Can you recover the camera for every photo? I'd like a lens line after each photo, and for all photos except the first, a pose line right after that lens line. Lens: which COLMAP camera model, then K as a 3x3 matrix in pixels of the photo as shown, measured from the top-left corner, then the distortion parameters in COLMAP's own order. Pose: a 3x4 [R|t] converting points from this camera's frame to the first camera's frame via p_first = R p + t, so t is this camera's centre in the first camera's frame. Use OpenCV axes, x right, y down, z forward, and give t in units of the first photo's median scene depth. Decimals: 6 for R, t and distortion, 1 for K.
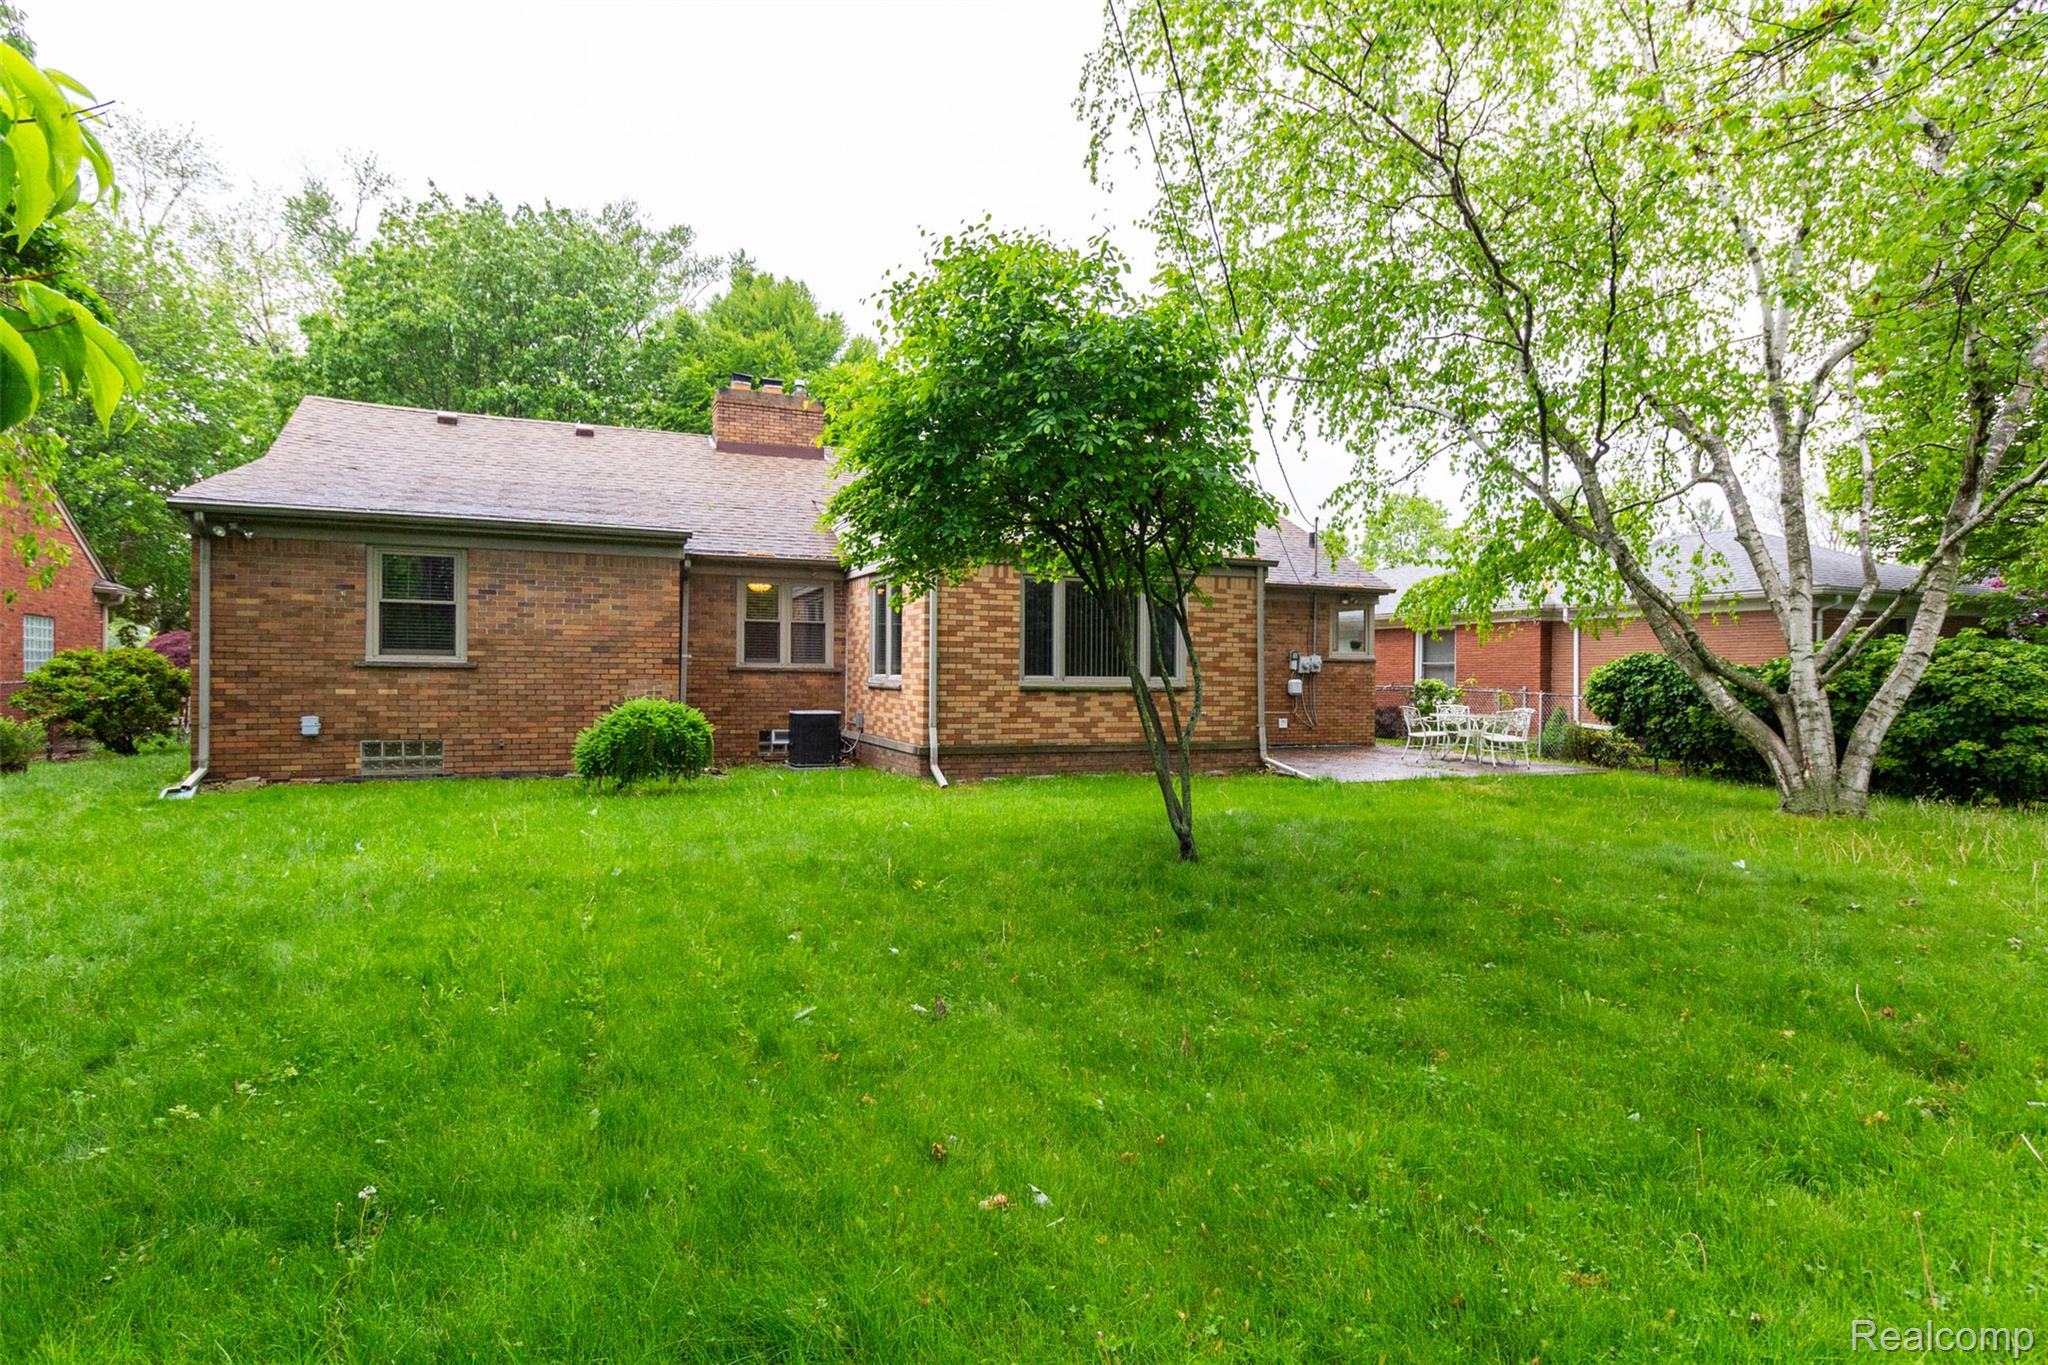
lens RADIAL K [[1097.2, 0, 1022.0], [0, 1097.2, 682.9], [0, 0, 1]] dist [0.000884, -0.000002]
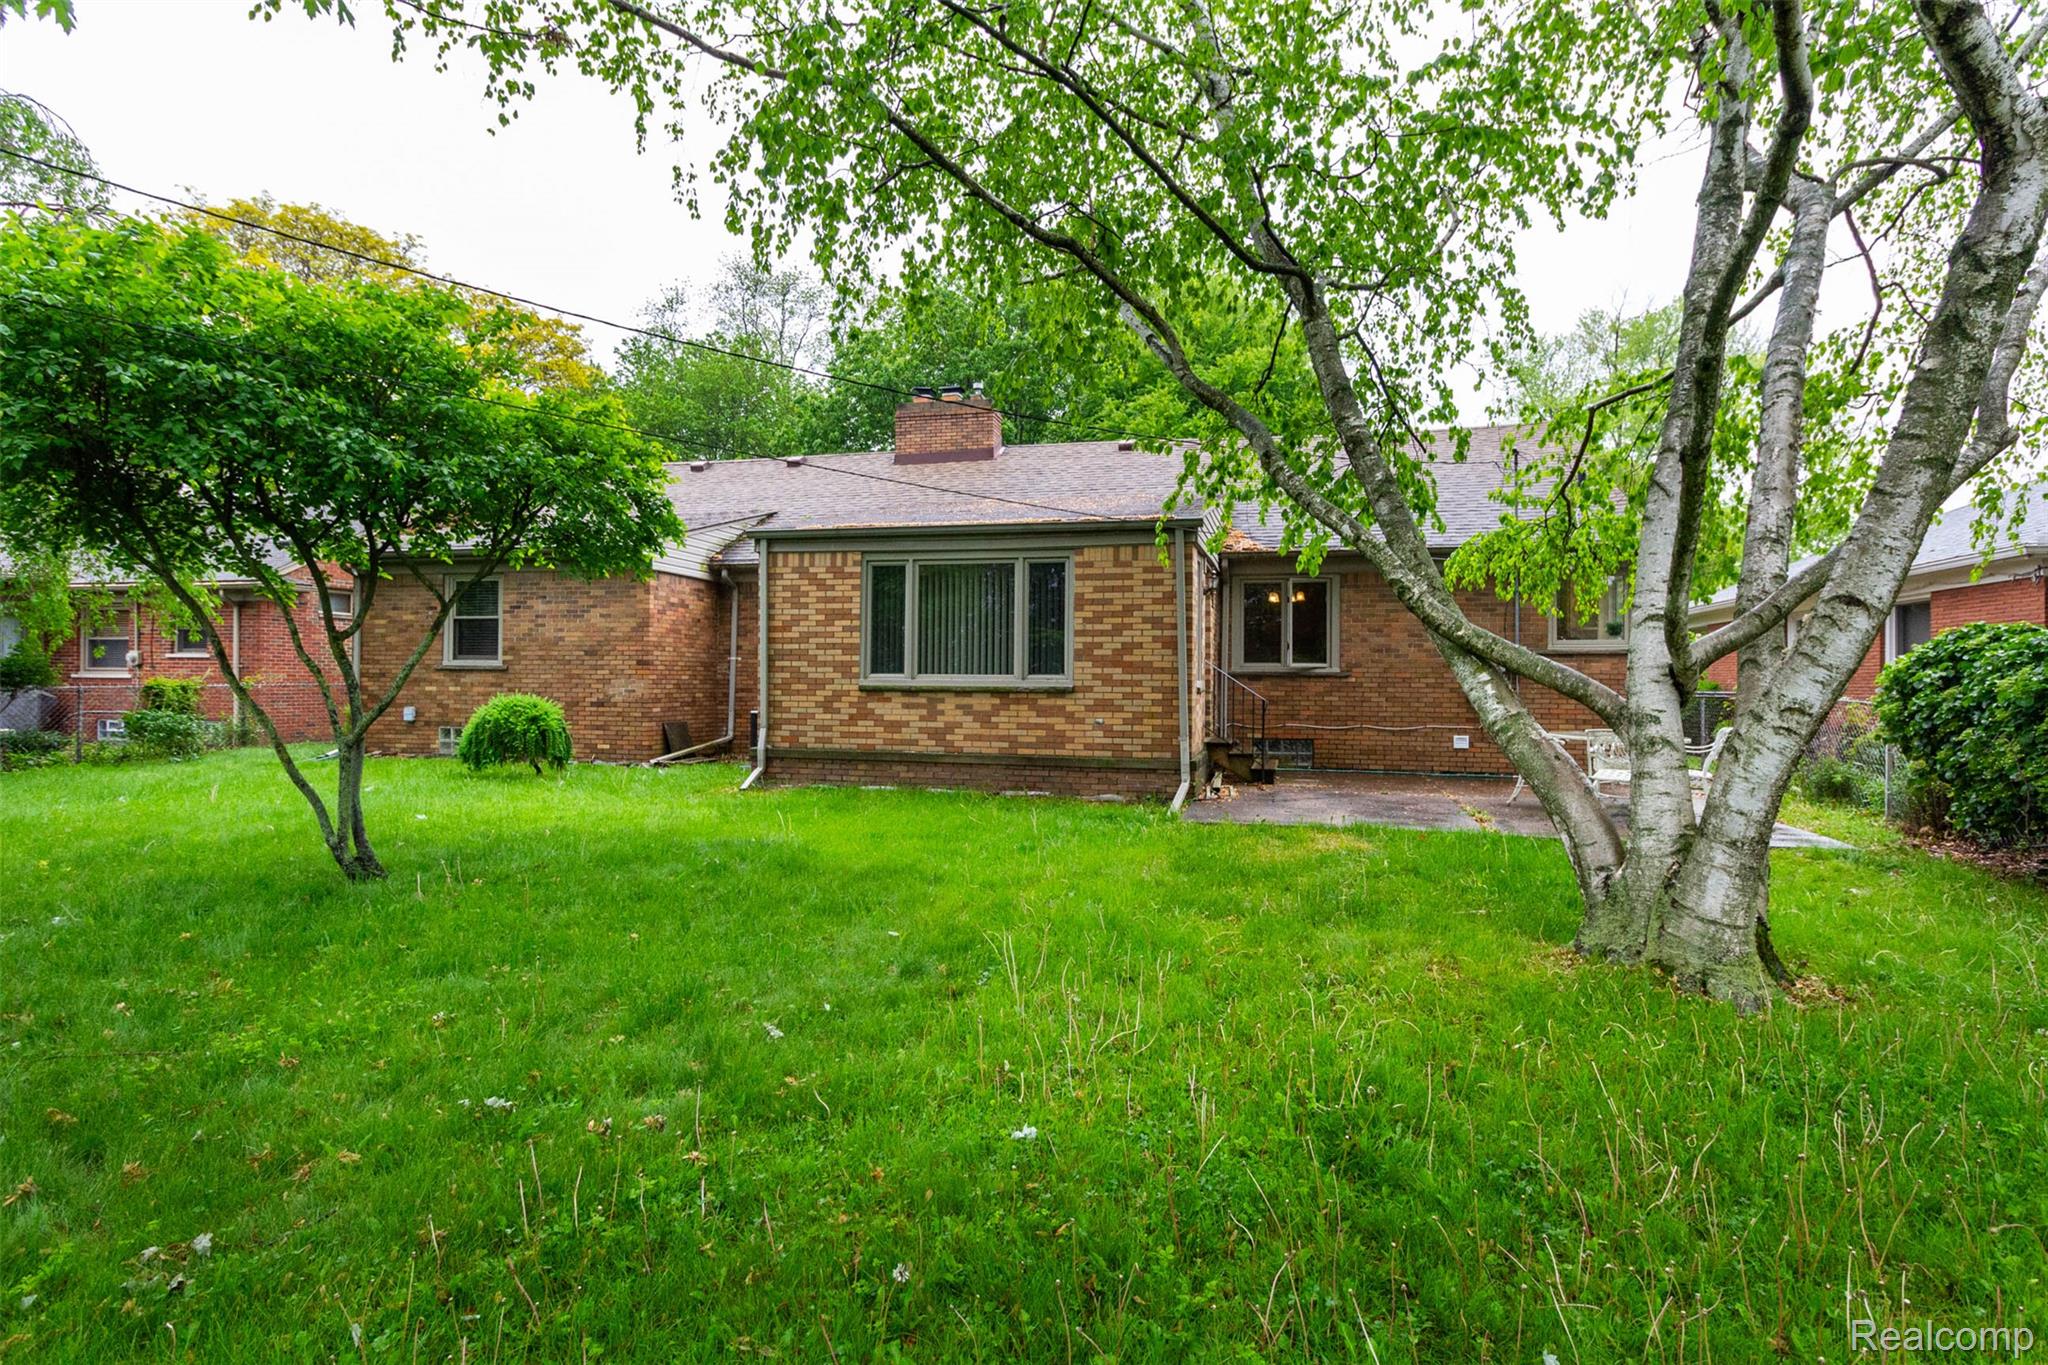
lens RADIAL K [[1064.1, 0, 1023.5], [0, 1064.1, 680.3], [0, 0, 1]] dist [0.007364, 0.000320]
pose [[0.782798, -0.002788, -0.622269, 0.638315], [-0.004015, 0.999947, -0.009531, 0.006628], [0.622262, 0.009960, 0.782745, 0.394104]]
